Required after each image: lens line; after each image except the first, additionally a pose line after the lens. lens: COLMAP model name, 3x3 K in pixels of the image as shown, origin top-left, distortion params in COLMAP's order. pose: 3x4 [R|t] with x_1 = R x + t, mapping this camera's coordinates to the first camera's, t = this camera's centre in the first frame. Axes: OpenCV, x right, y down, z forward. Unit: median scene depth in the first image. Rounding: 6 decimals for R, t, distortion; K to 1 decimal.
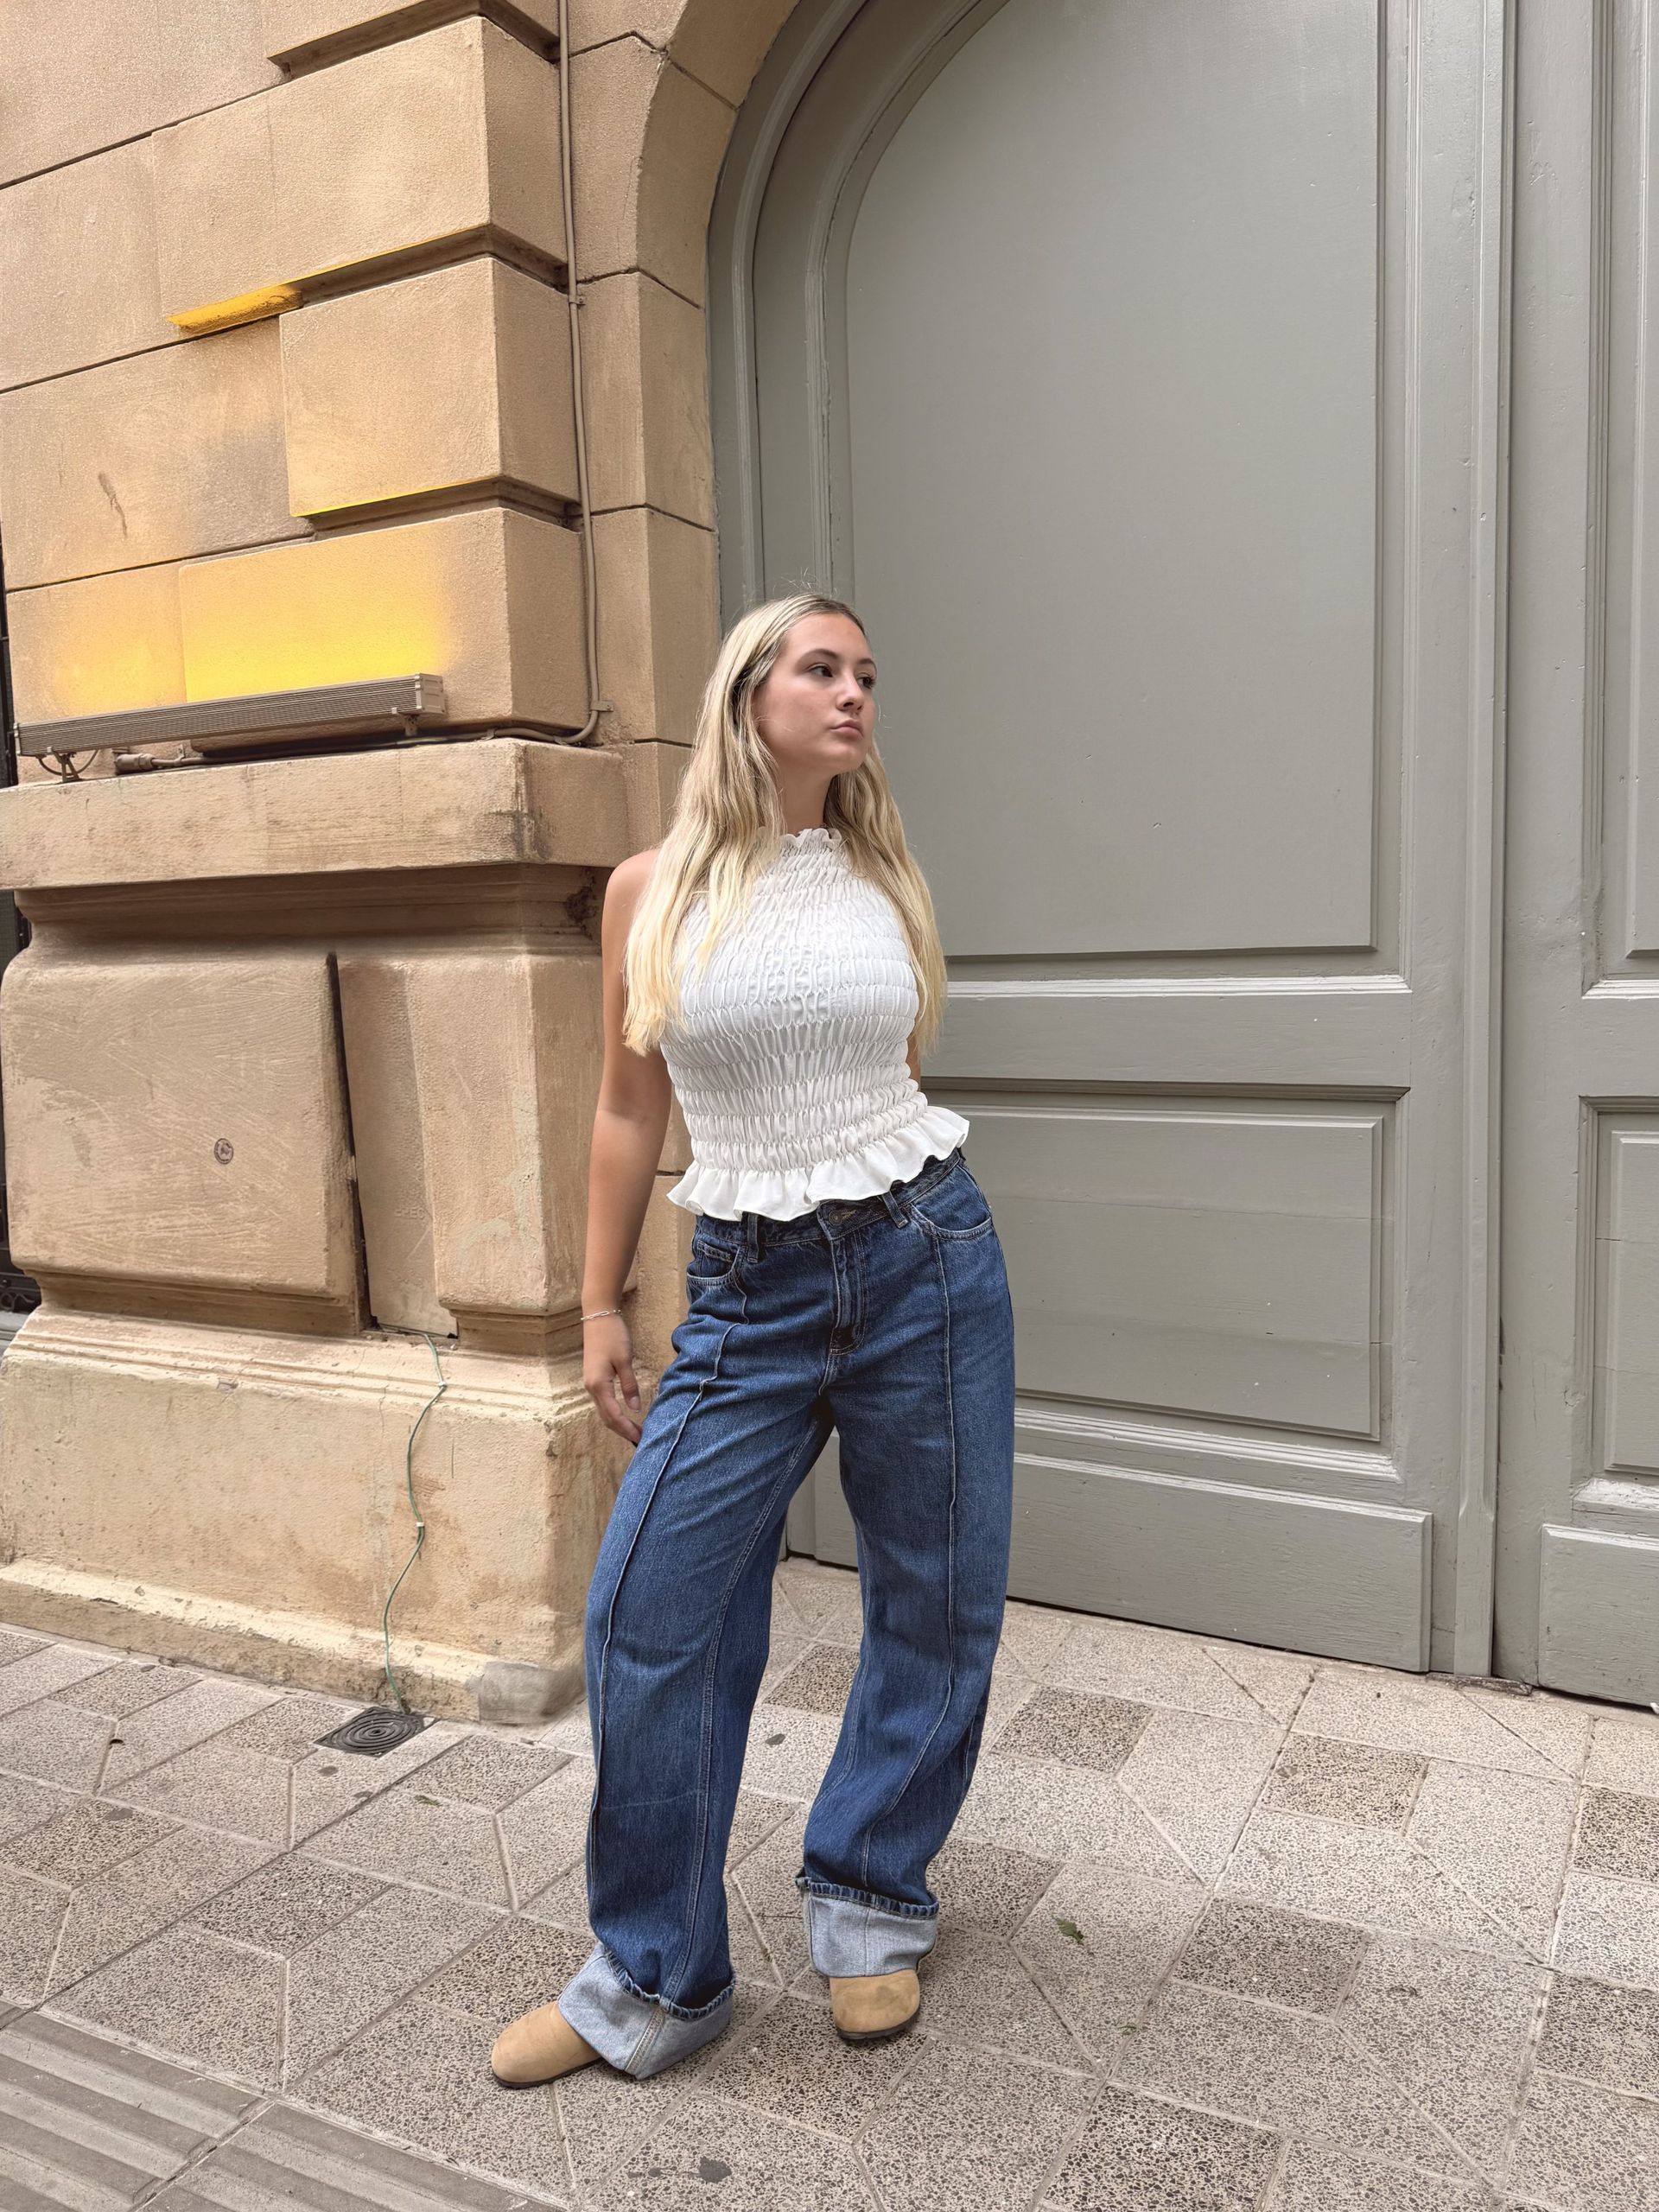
lens RADIAL K [[1608.1, 0, 695.6], [0, 1608.1, 1170.0], [0, 0, 1]] dist [0.124255, -0.142165]
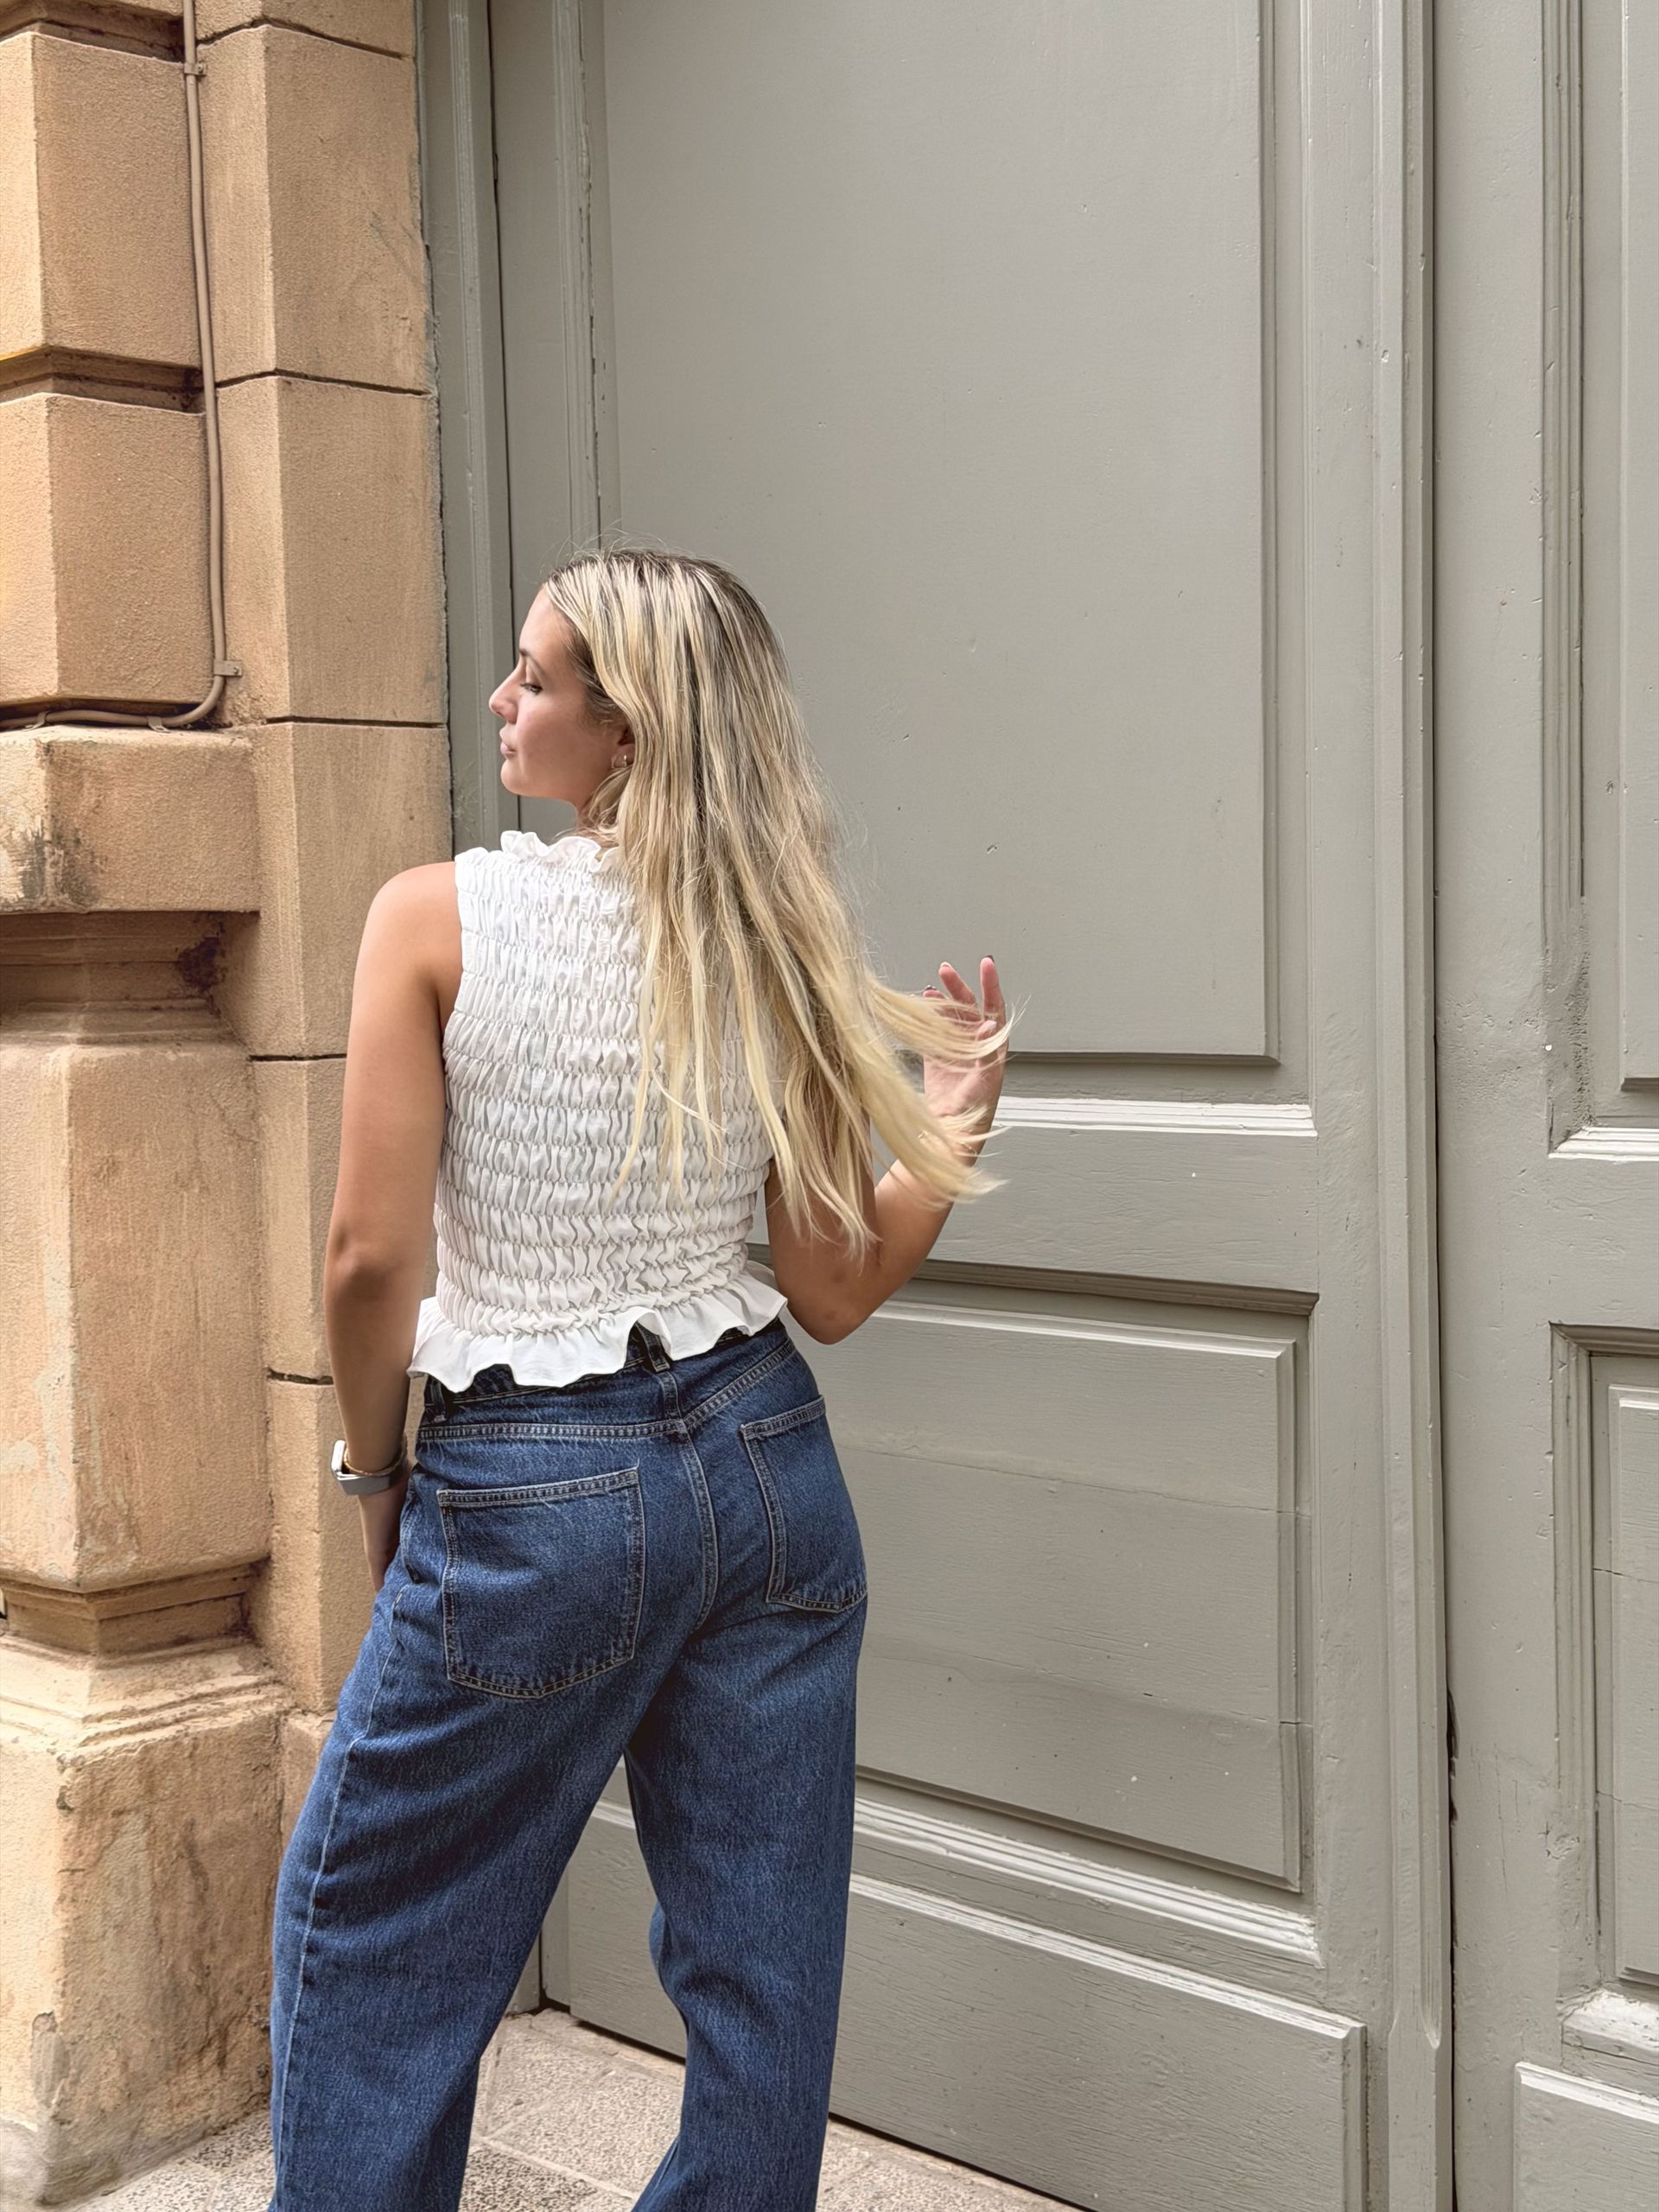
lens RADIAL K [[3056.2, 0, 830.3], [0, 3056.2, 1188.0], [0, 0, 1]] dist [0.025549, 0.548271]
pose [[0.954196, 0.023771, -0.298237, 0.570301], [-0.034954, 0.998869, -0.032218, -0.044909], [0.297134, 0.041167, 0.953948, -0.110714]]
